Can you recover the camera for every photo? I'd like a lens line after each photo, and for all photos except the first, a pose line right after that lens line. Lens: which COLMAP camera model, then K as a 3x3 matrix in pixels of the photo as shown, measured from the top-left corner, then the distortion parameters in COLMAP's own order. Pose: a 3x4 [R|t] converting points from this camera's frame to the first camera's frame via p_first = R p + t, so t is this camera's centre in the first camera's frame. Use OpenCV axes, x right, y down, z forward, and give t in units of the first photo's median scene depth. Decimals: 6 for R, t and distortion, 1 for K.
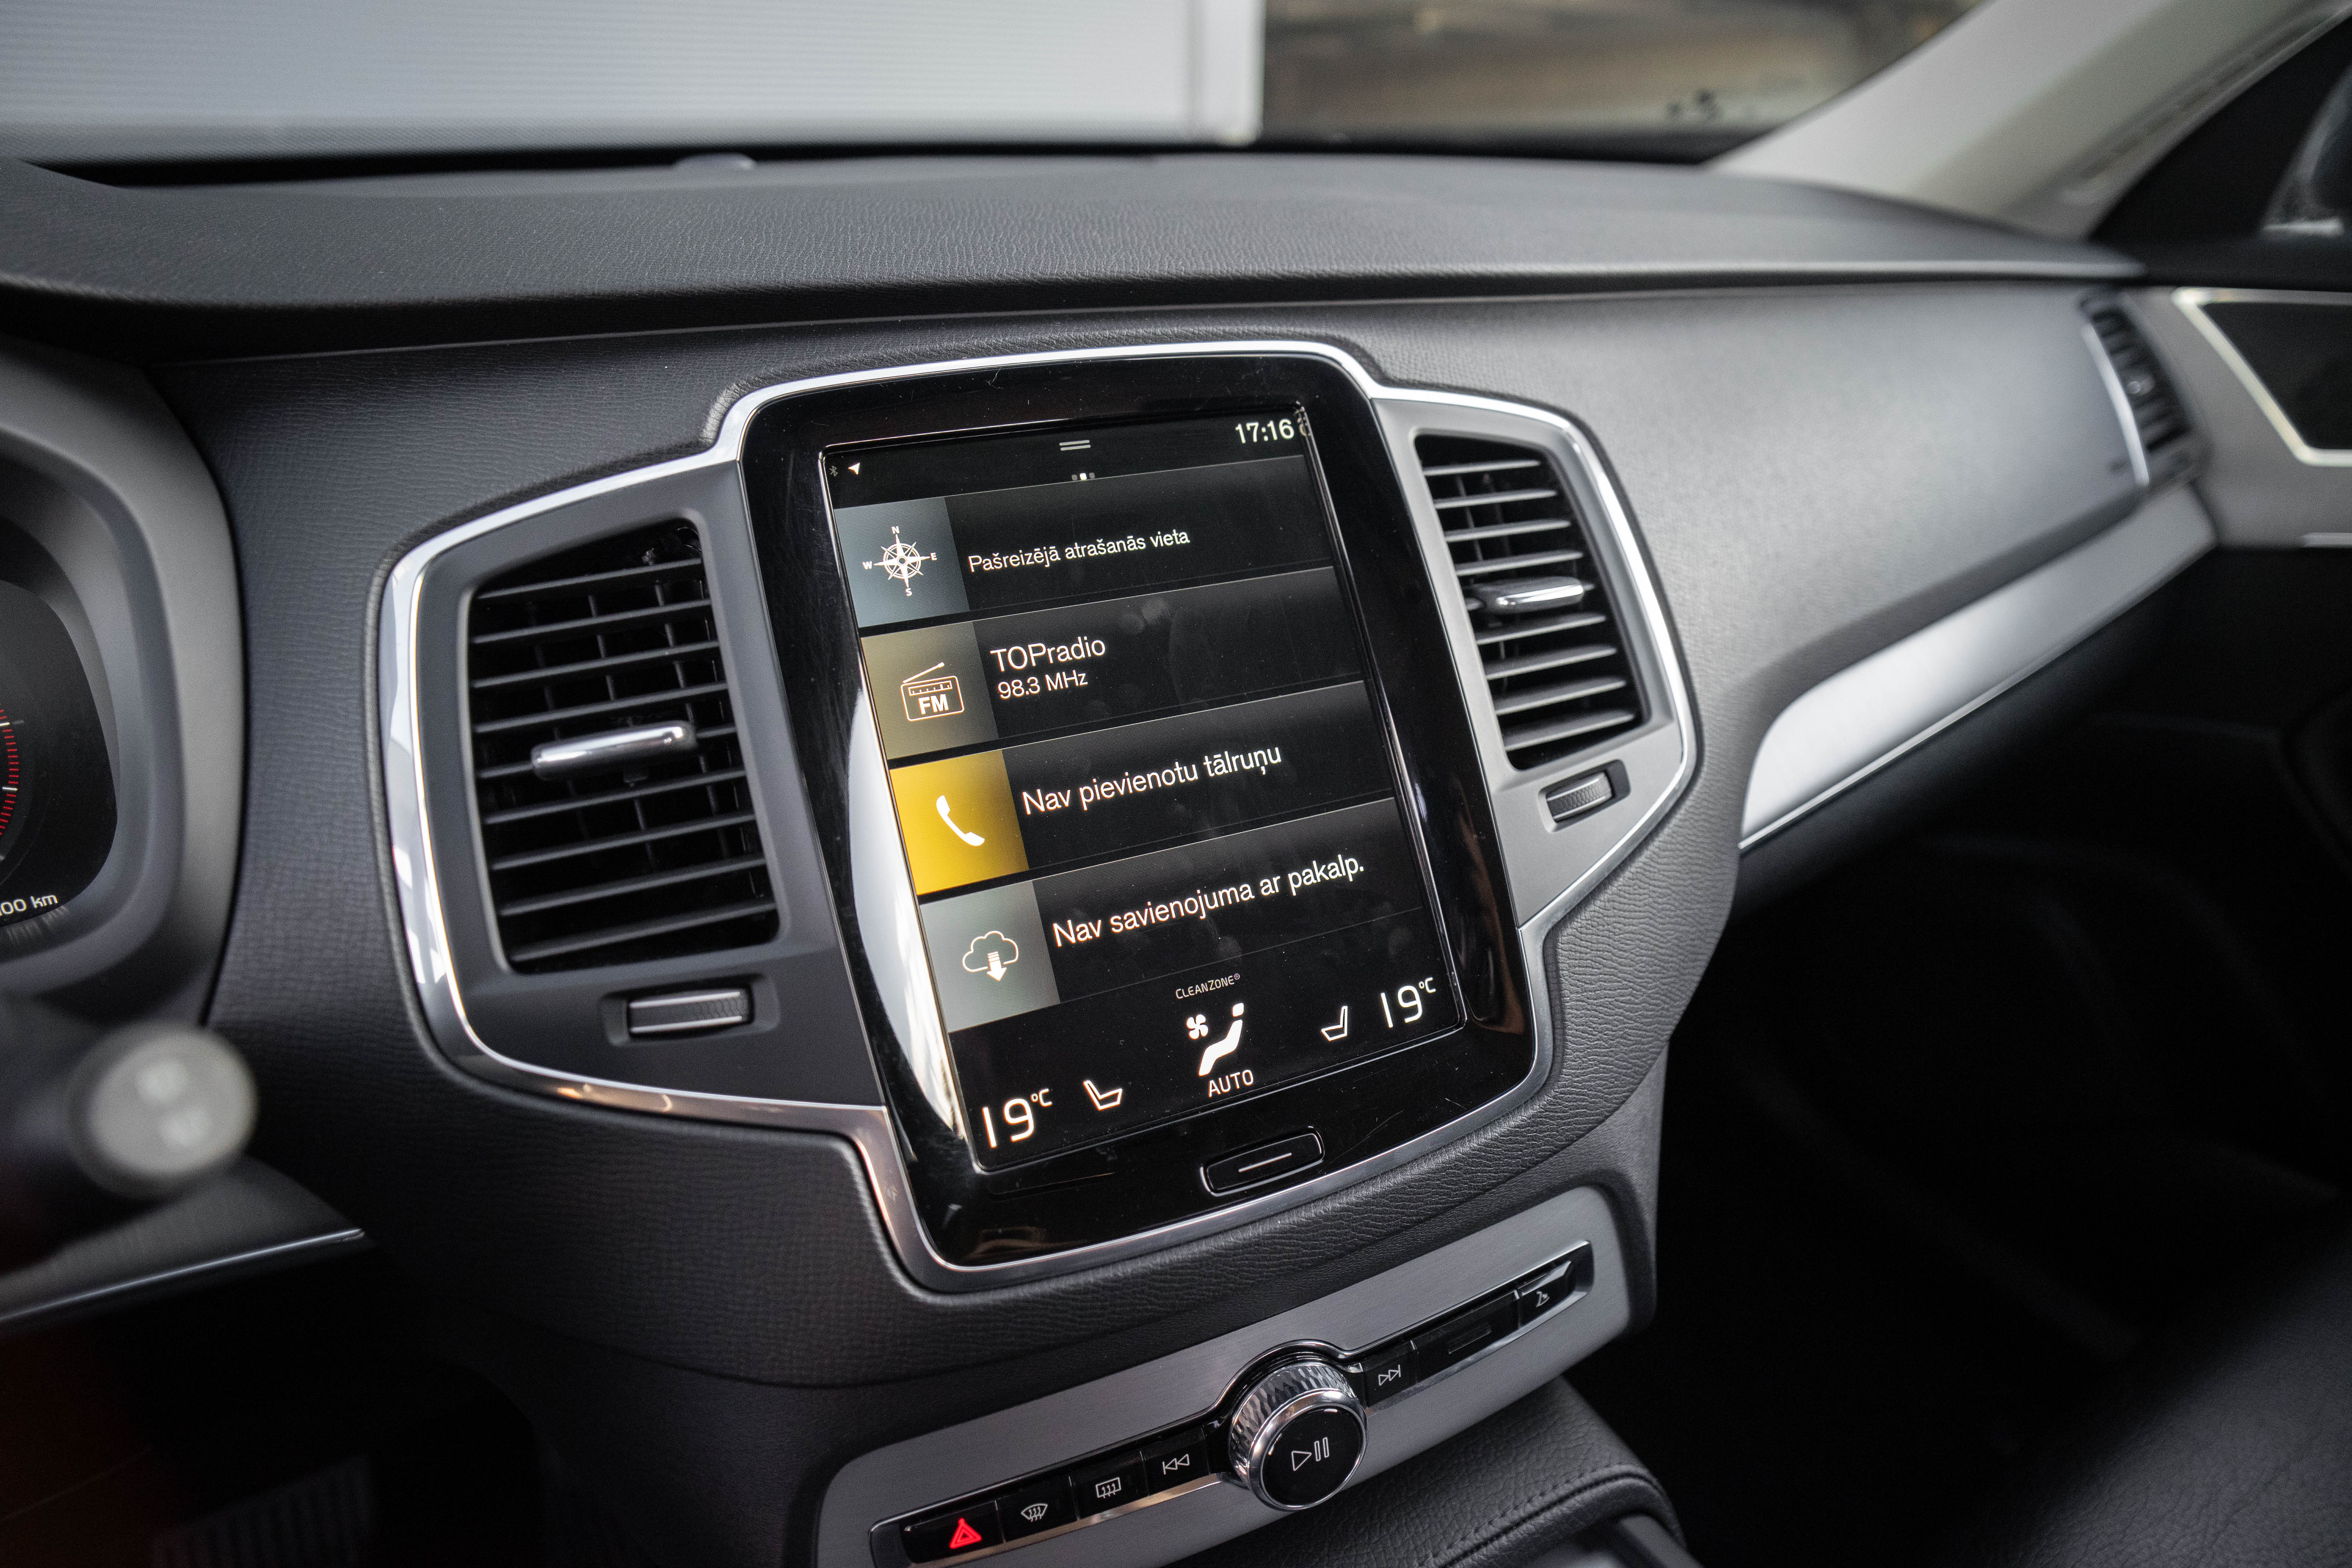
lens RADIAL K [[1225.1, 0, 1185.0], [0, 1225.1, 772.2], [0, 0, 1]] dist [-0.056920, 0.025590]
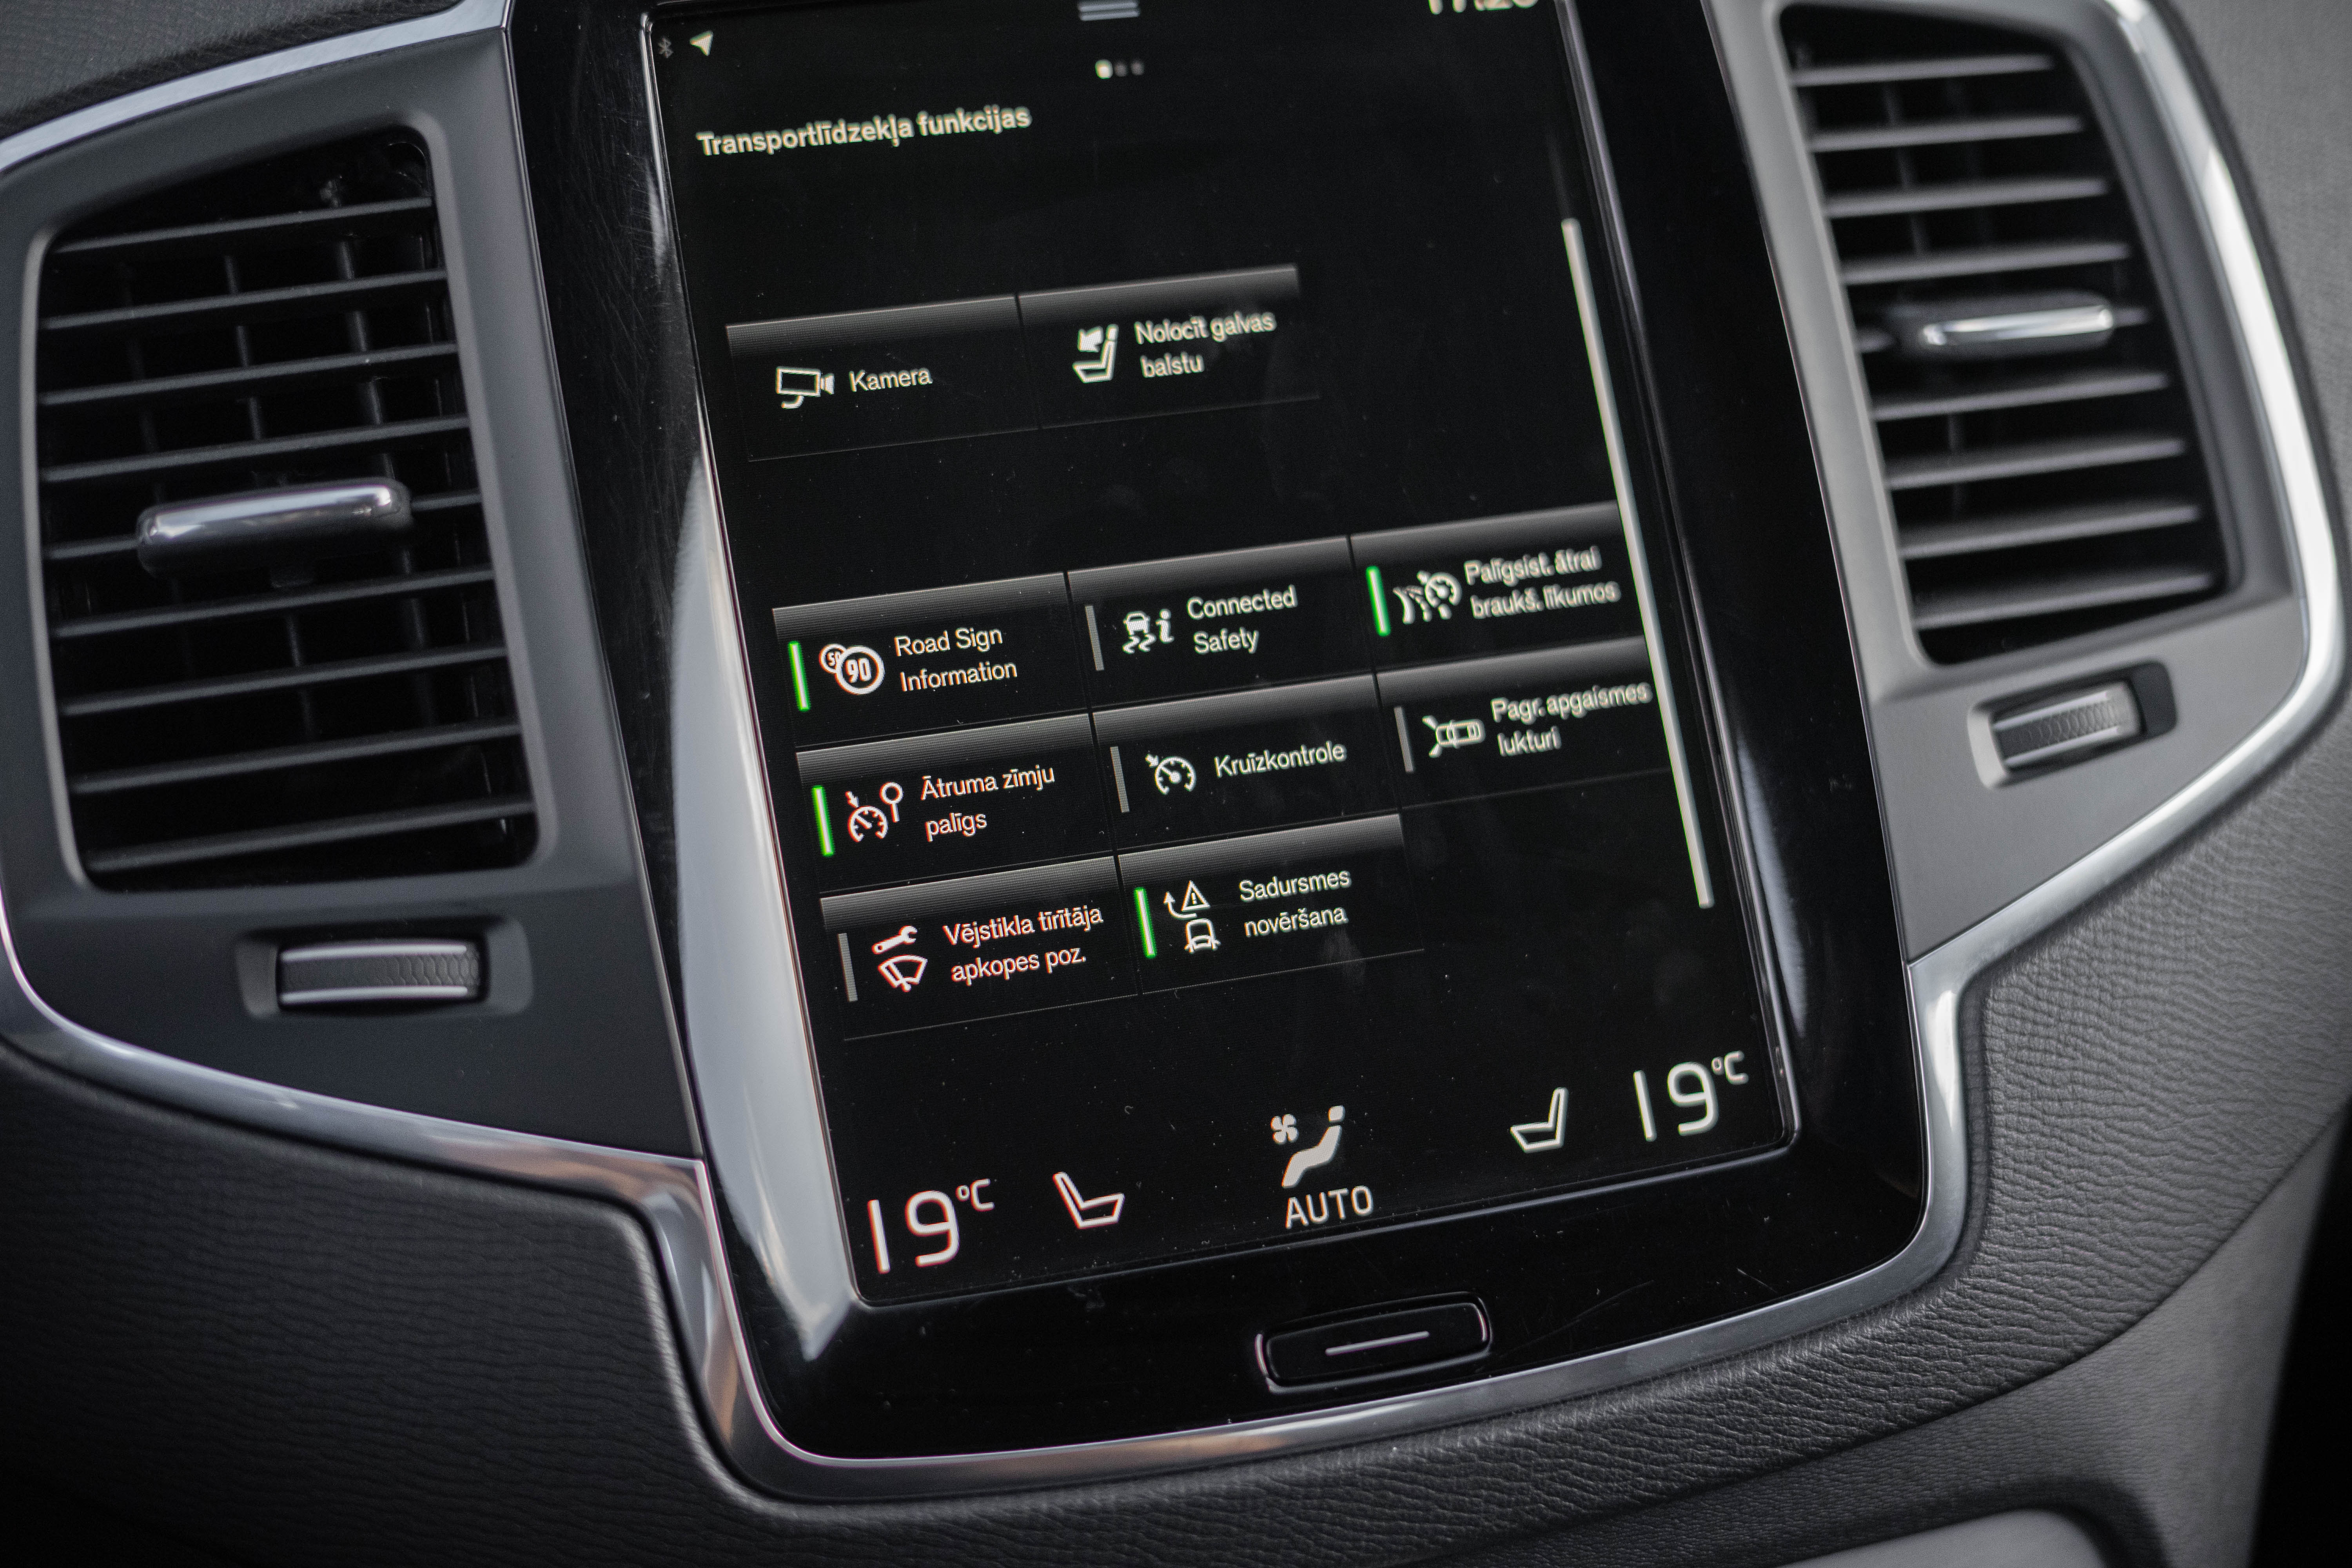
lens RADIAL K [[3682.3, 0, 1176.4], [0, 3682.3, 756.3], [0, 0, 1]] dist [-0.074609, 0.051059]
pose [[0.994298, 0.050765, -0.093776, 0.111916], [-0.053038, 0.998352, -0.021901, 0.095635], [0.092509, 0.026750, 0.995352, -0.615171]]
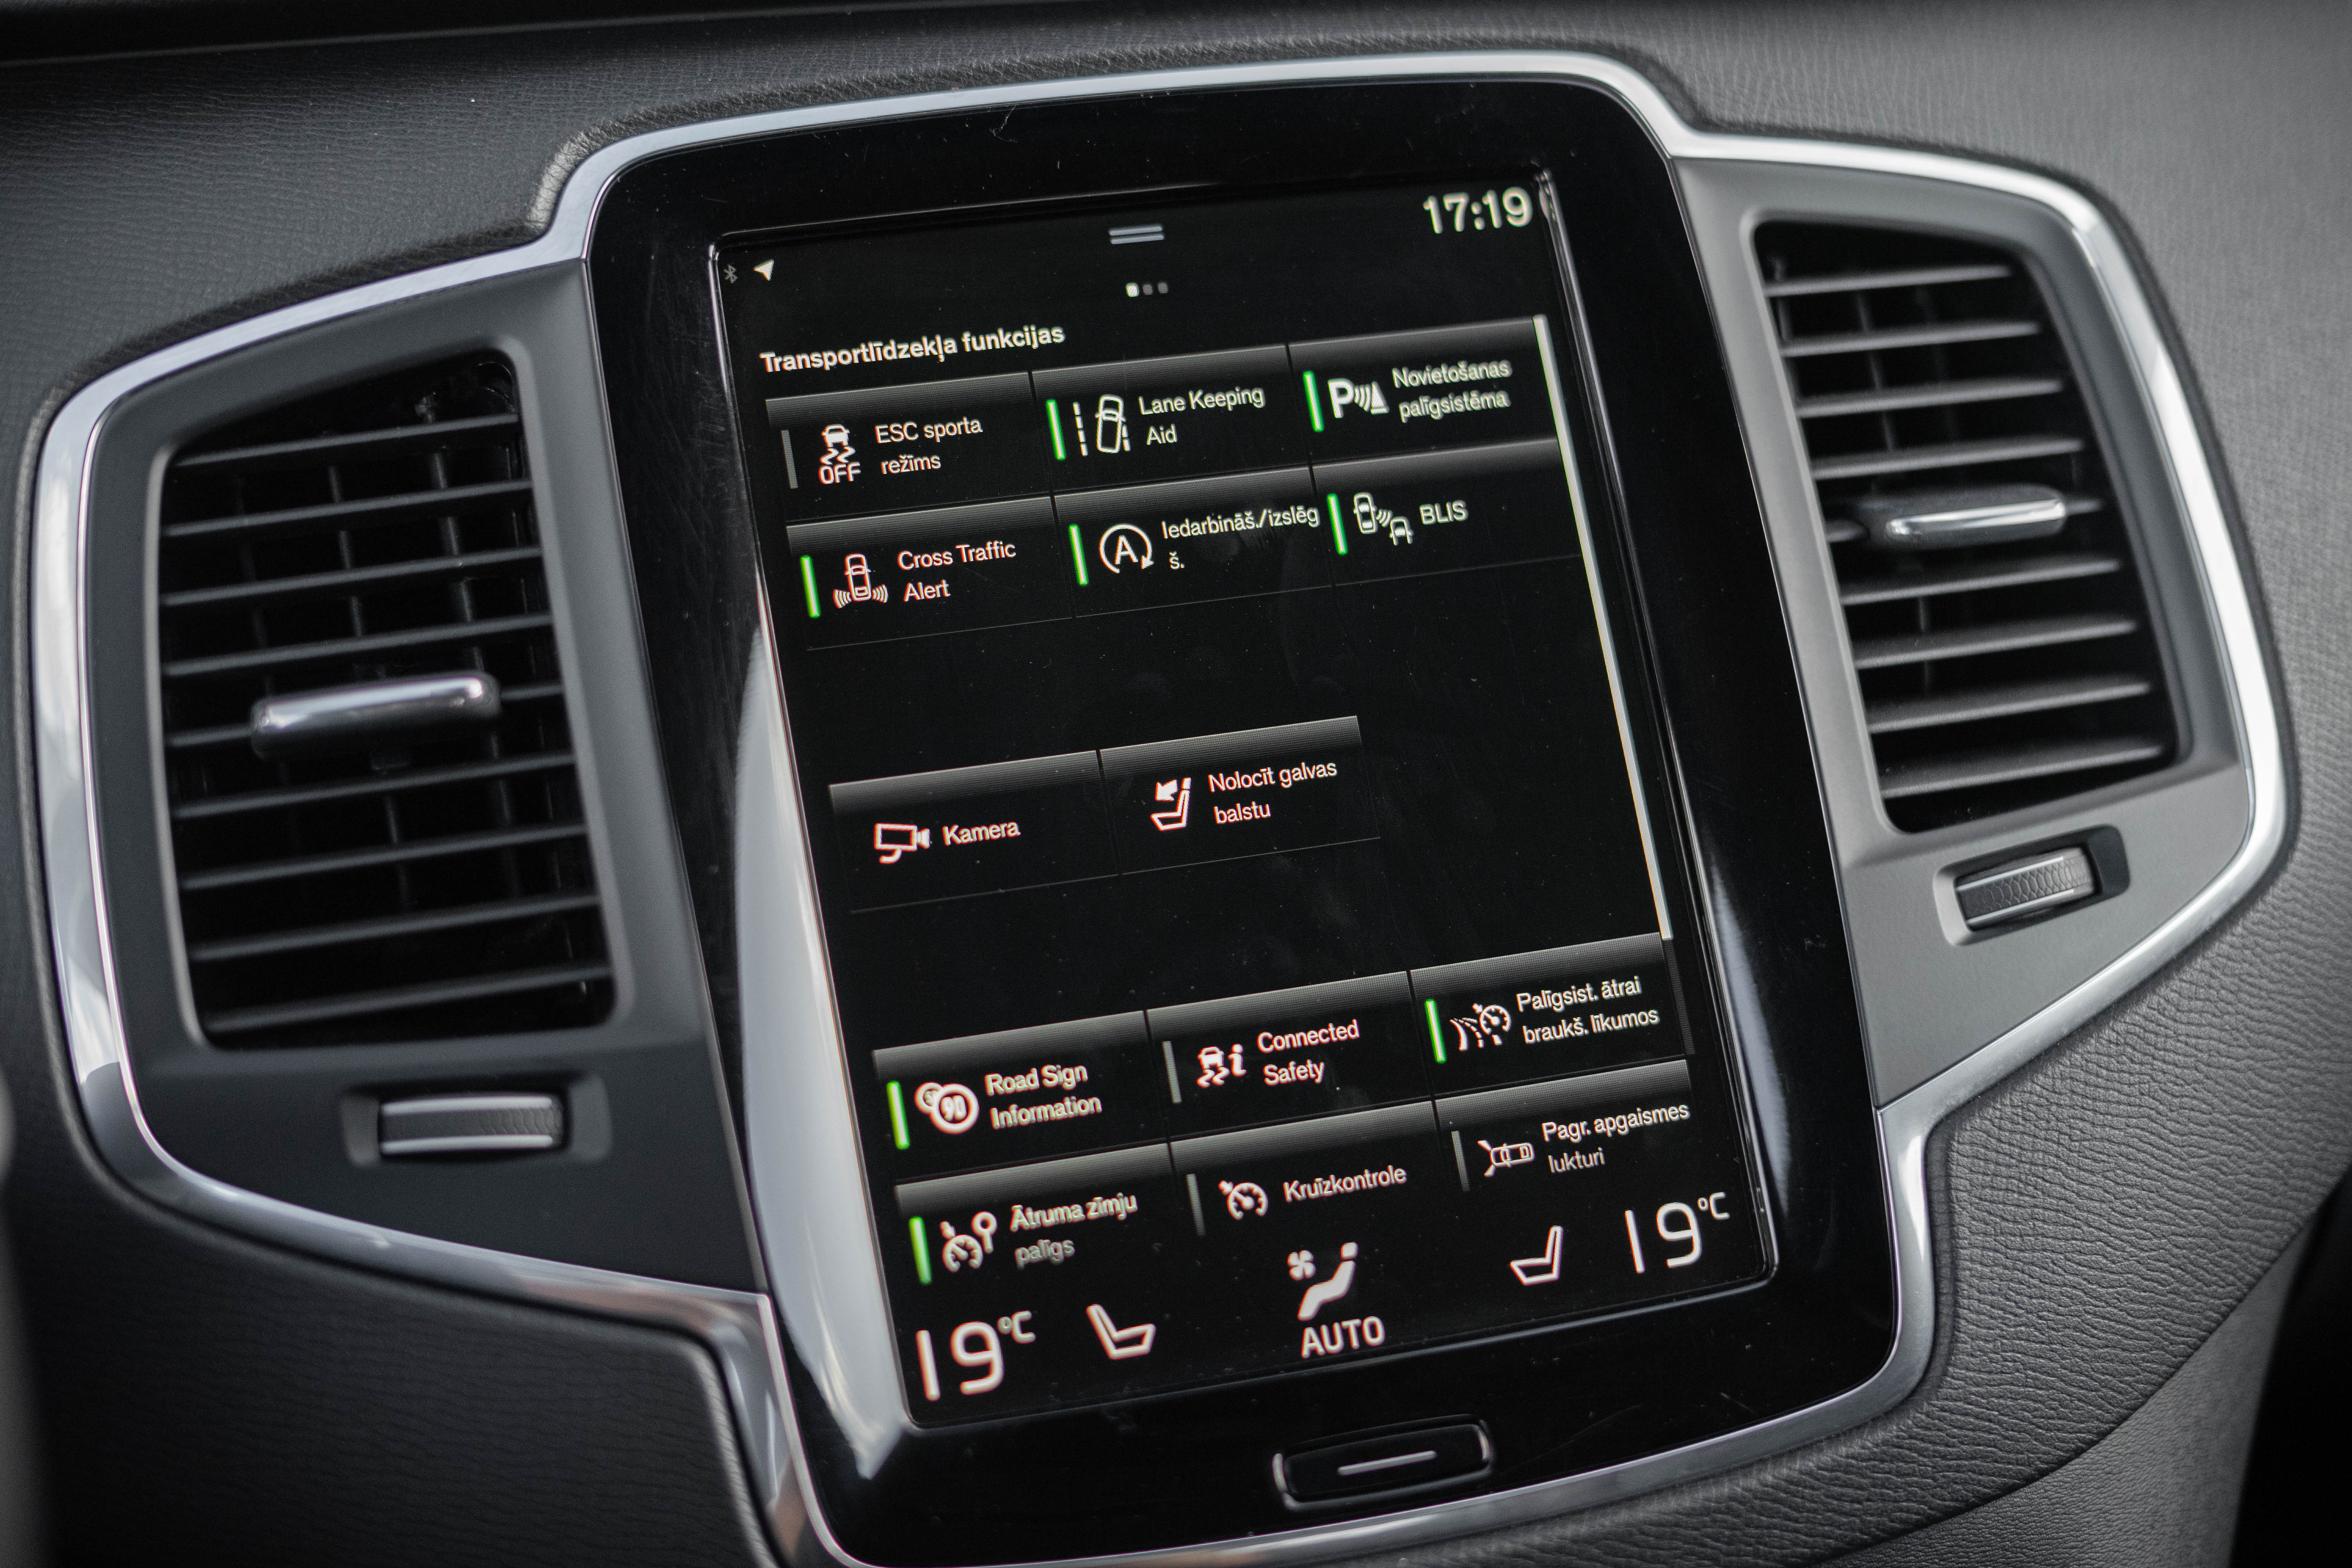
lens RADIAL K [[3682.3, 0, 1176.4], [0, 3682.3, 756.3], [0, 0, 1]] dist [-0.074609, 0.051059]
pose [[0.993169, 0.042589, -0.108634, 0.136547], [-0.049032, 0.997150, -0.057345, 0.083053], [0.105882, 0.062280, 0.992426, -0.757505]]
